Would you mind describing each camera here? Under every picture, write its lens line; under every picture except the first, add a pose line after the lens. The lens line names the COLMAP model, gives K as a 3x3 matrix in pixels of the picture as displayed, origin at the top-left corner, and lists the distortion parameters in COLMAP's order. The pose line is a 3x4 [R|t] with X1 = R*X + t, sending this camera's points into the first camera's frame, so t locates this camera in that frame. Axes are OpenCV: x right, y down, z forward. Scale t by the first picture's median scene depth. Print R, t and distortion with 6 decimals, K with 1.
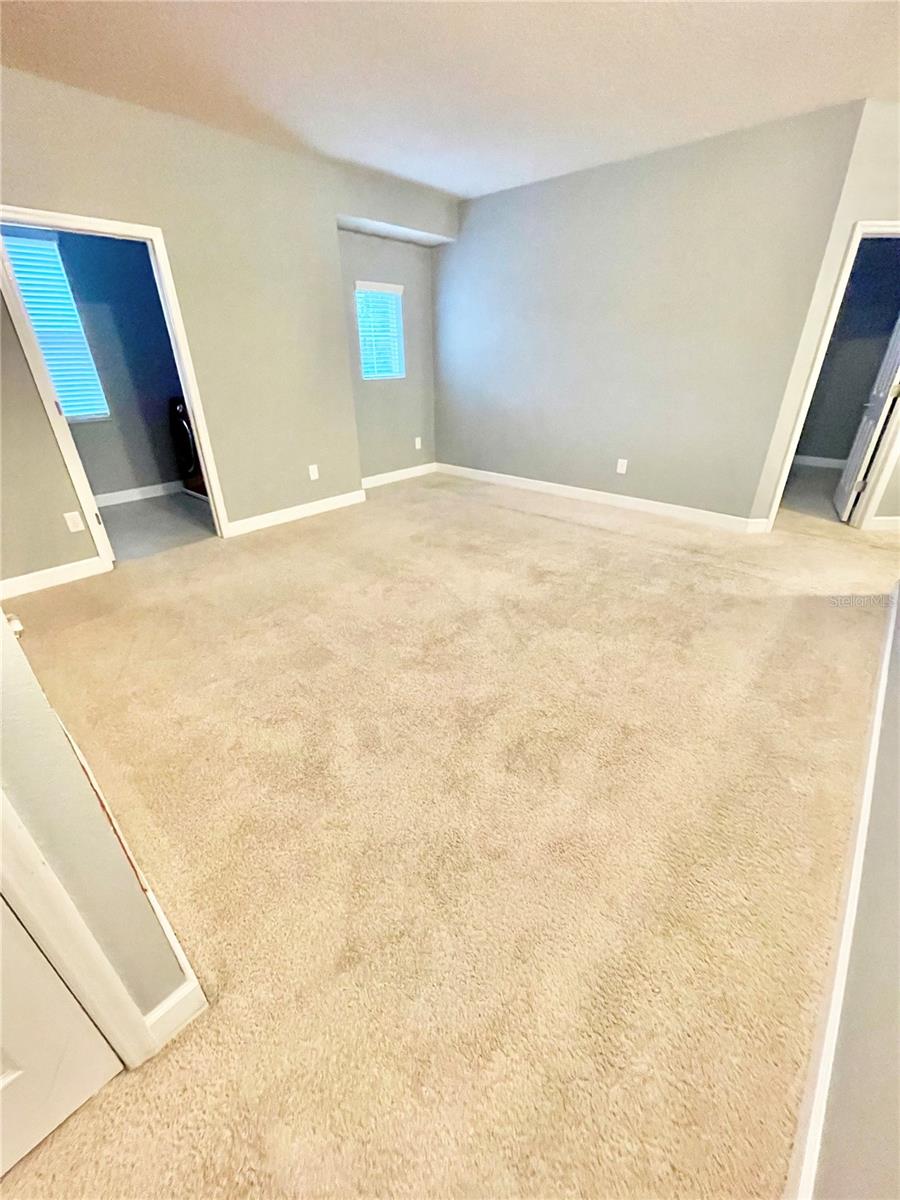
lens RADIAL K [[482.1, 0, 454.2], [0, 482.1, 597.8], [0, 0, 1]] dist [-0.003758, 0.000478]
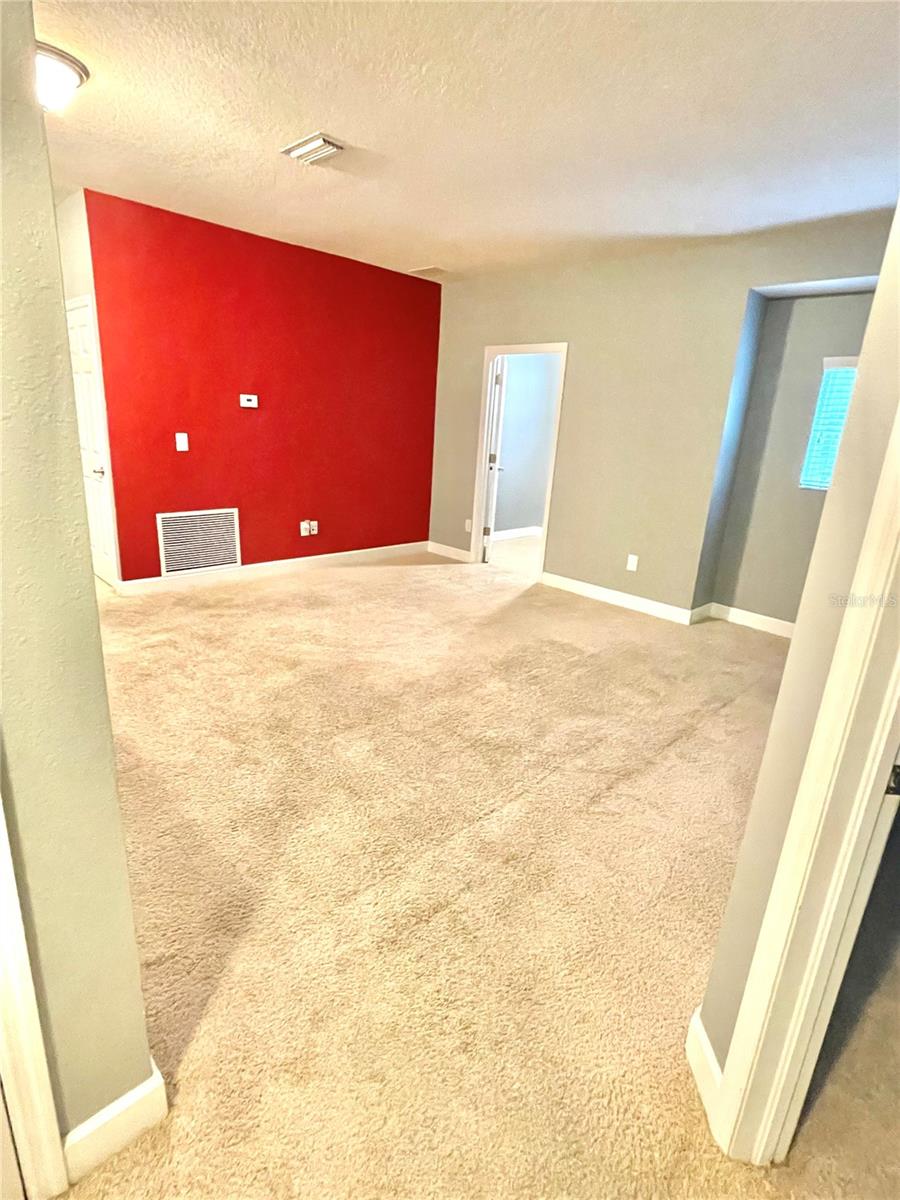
lens RADIAL K [[598.0, 0, 450.0], [0, 598.0, 600.0], [0, 0, 1]] dist [-0.002902, -0.000380]
pose [[-0.073123, 0.292023, -0.953612, 0.968233], [-0.504557, 0.813948, 0.287943, -0.426560], [0.860276, 0.502207, 0.087824, 0.784303]]
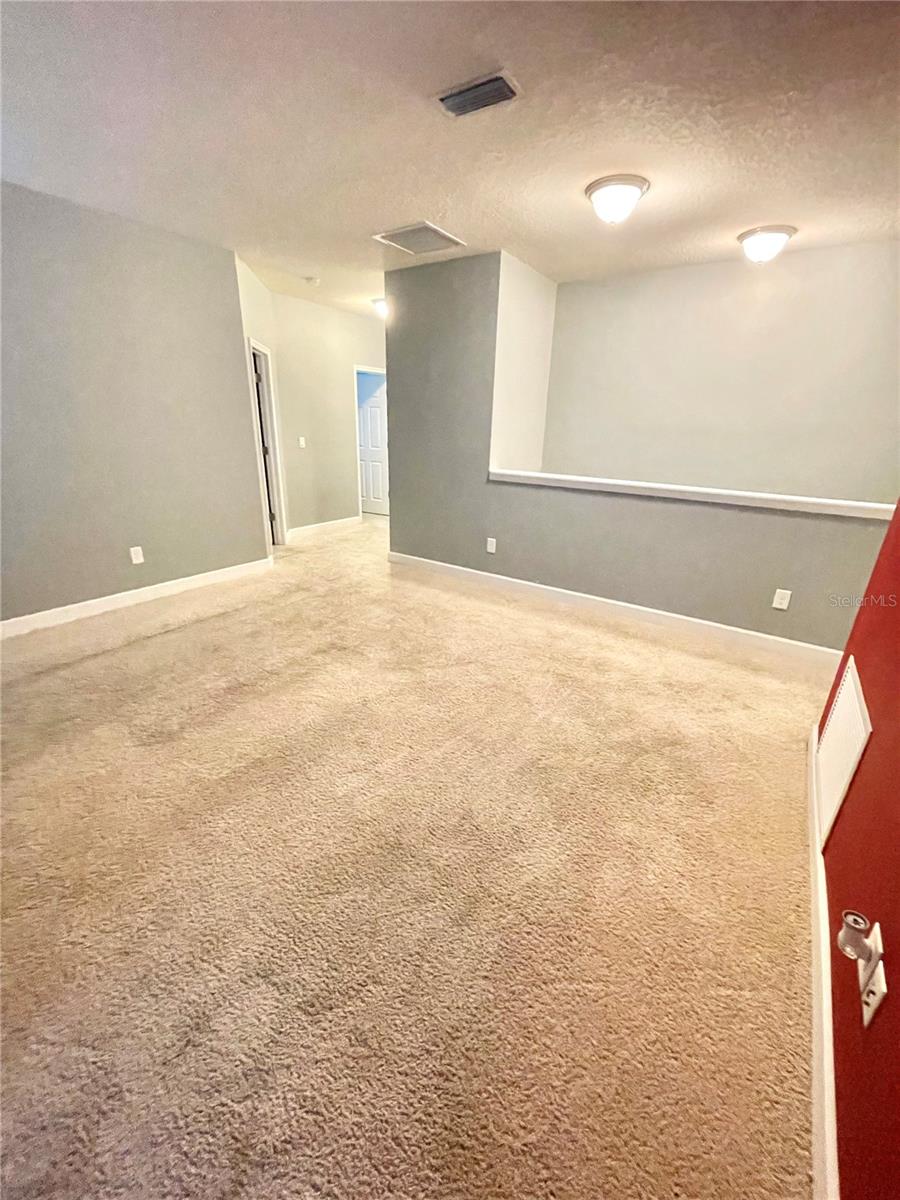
lens RADIAL K [[482.1, 0, 454.2], [0, 482.1, 597.8], [0, 0, 1]] dist [-0.003758, 0.000478]
pose [[-0.118996, -0.342776, 0.931850, -0.651641], [0.425561, 0.830336, 0.359778, -0.347343], [-0.897072, 0.439371, 0.047065, 0.628891]]
